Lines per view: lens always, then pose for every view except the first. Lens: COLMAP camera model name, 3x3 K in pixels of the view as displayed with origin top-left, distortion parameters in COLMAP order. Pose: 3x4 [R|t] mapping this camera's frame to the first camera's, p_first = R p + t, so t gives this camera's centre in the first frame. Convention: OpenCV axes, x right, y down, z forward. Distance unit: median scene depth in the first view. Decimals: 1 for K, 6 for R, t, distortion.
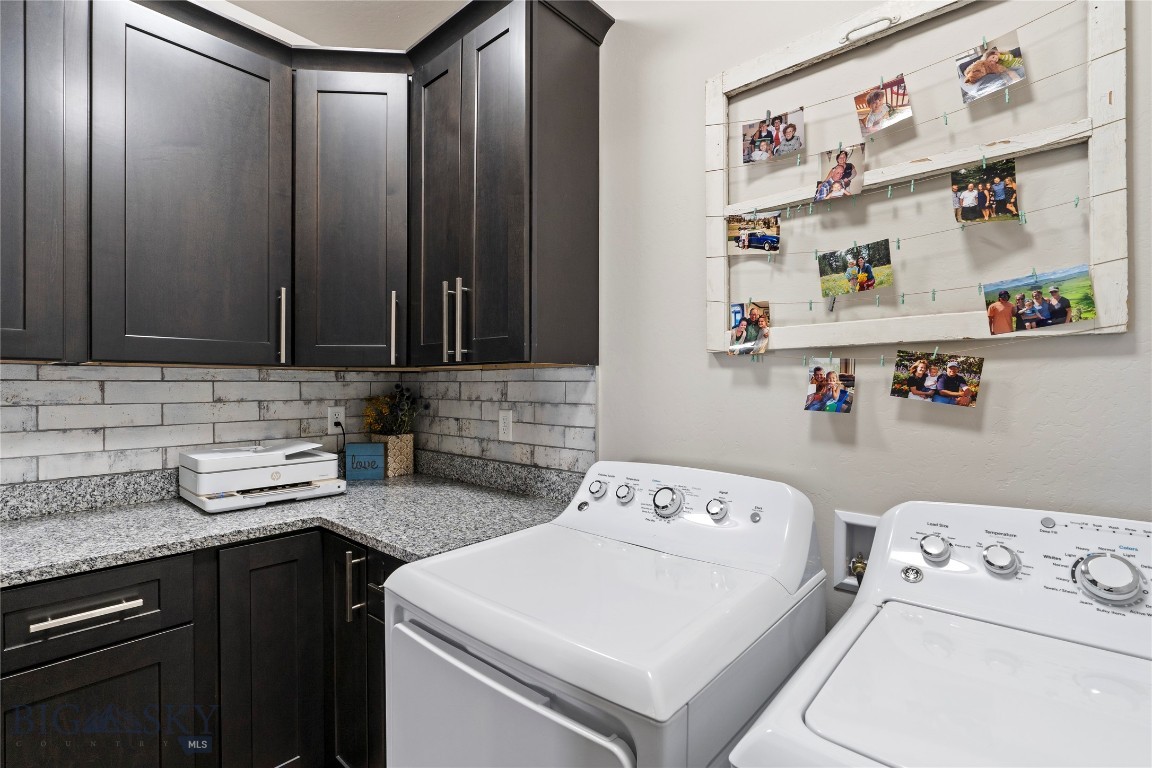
lens RADIAL K [[519.0, 0, 581.8], [0, 519.0, 388.9], [0, 0, 1]] dist [-0.011627, 0.002931]
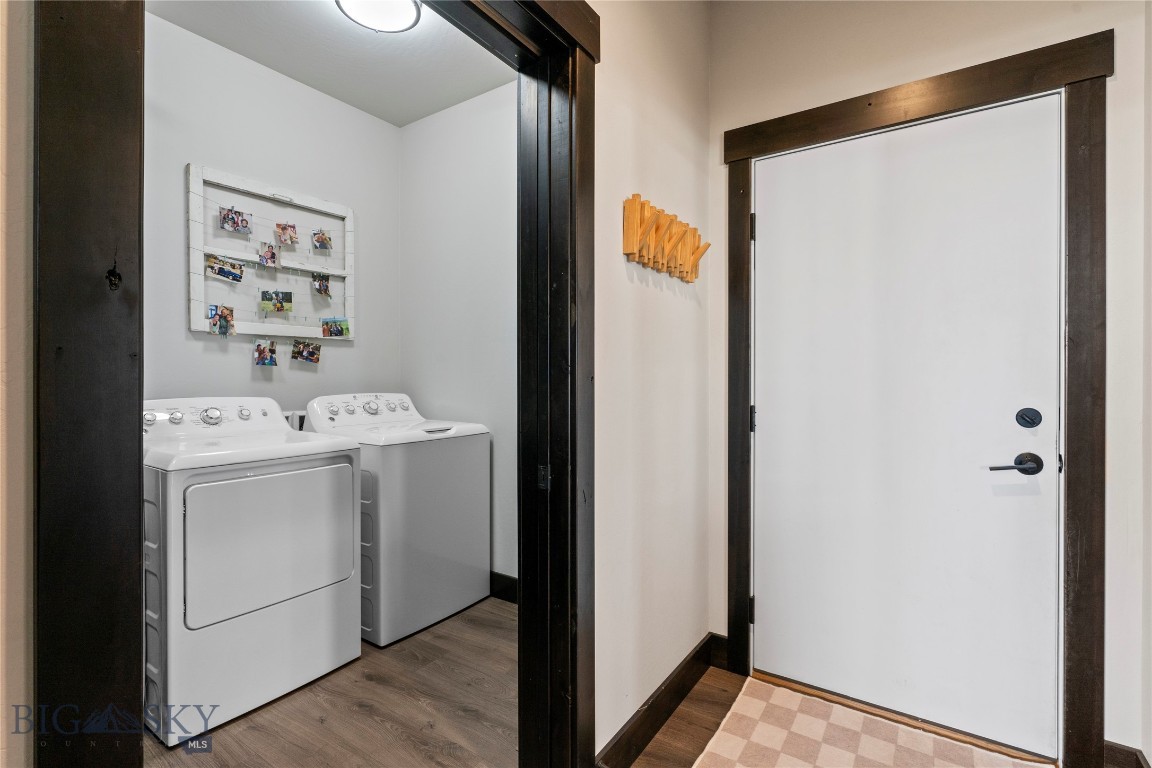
lens RADIAL K [[519.0, 0, 576.5], [0, 519.0, 381.3], [0, 0, 1]] dist [-0.011627, 0.002931]
pose [[-0.108628, -0.009706, 0.994035, -1.793786], [0.005010, 0.999934, 0.010311, 0.094177], [-0.994070, 0.006100, -0.108573, -0.036584]]
